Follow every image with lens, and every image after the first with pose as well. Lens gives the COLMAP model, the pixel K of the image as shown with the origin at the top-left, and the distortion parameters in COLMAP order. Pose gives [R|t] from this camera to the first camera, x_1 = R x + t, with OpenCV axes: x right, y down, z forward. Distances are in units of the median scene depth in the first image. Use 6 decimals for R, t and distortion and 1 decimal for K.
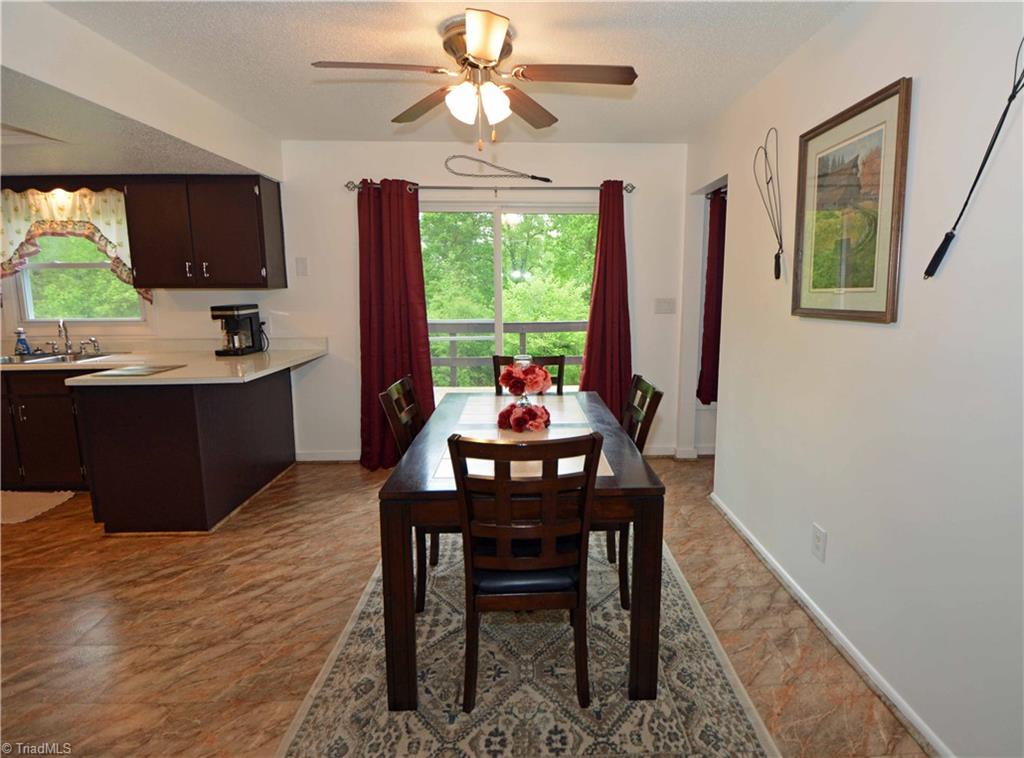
lens RADIAL K [[526.8, 0, 543.6], [0, 526.8, 367.4], [0, 0, 1]] dist [0.019435, -0.027218]
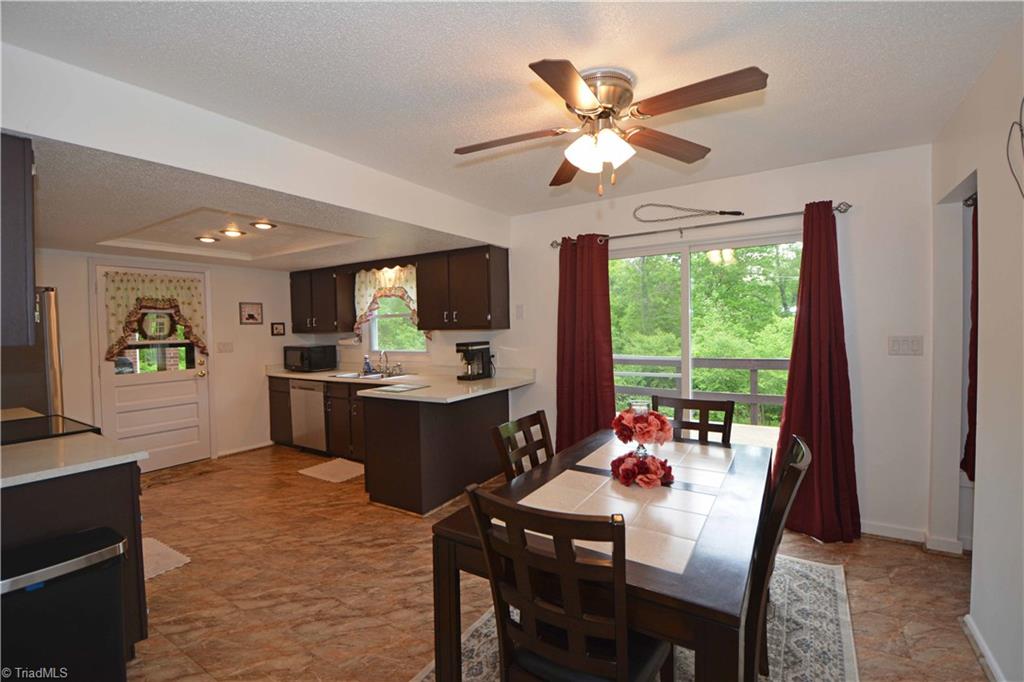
lens RADIAL K [[447.7, 0, 512.0], [0, 447.7, 341.0], [0, 0, 1]] dist [0.019471, -0.024873]
pose [[0.821712, 0.003645, -0.569891, 0.139040], [-0.067795, 0.993504, -0.091398, -0.024511], [0.565856, 0.113739, 0.816622, 0.135662]]
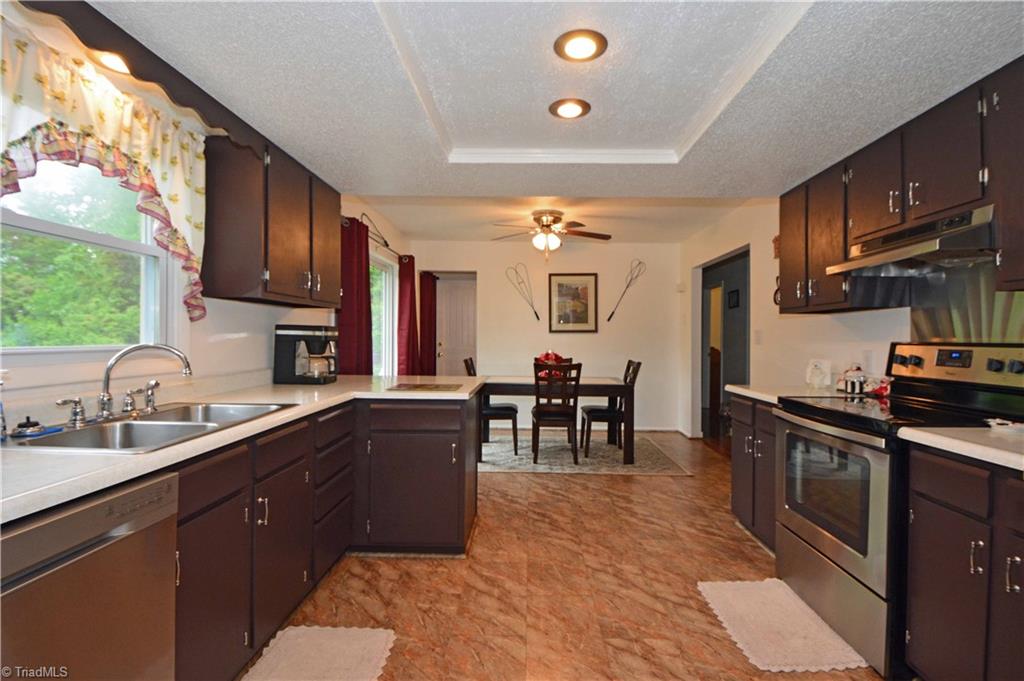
lens RADIAL K [[488.1, 0, 512.0], [0, 488.1, 340.5], [0, 0, 1]] dist [0.021854, -0.034465]
pose [[0.069205, -0.005464, 0.997588, -1.355267], [0.140935, 0.990009, -0.004355, -0.044410], [-0.987597, 0.140897, 0.069283, 0.625385]]
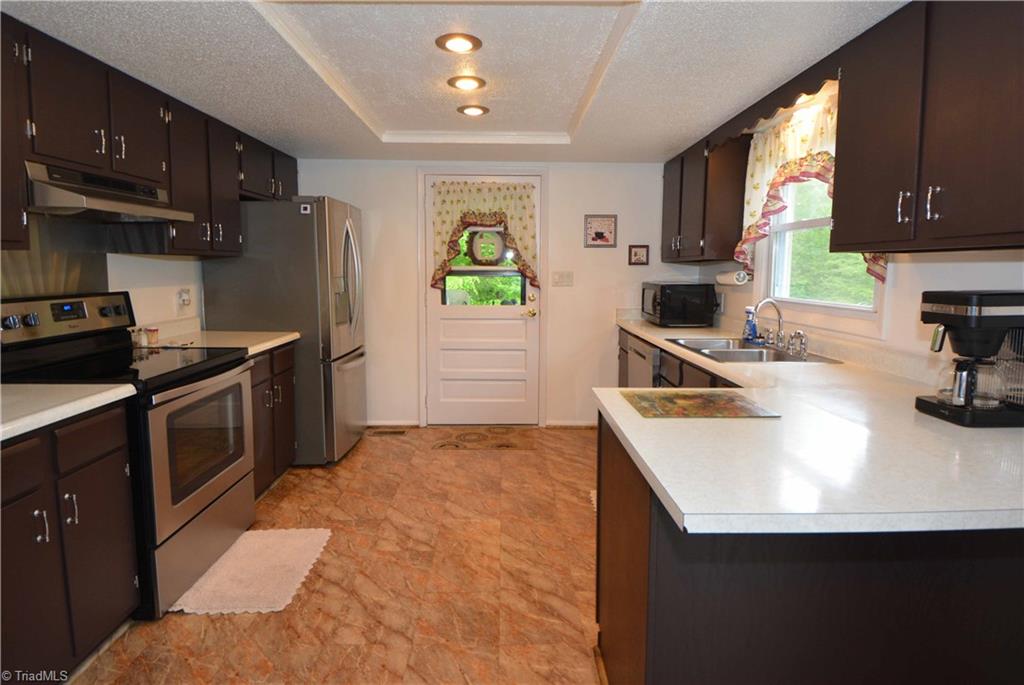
lens RADIAL K [[524.5, 0, 508.1], [0, 524.5, 317.5], [0, 0, 1]] dist [0.001019, -0.000494]
pose [[-0.022186, 0.095733, -0.995160, -0.205390], [-0.154681, 0.983090, 0.098021, -0.081740], [0.987715, 0.156107, -0.007003, 0.660438]]
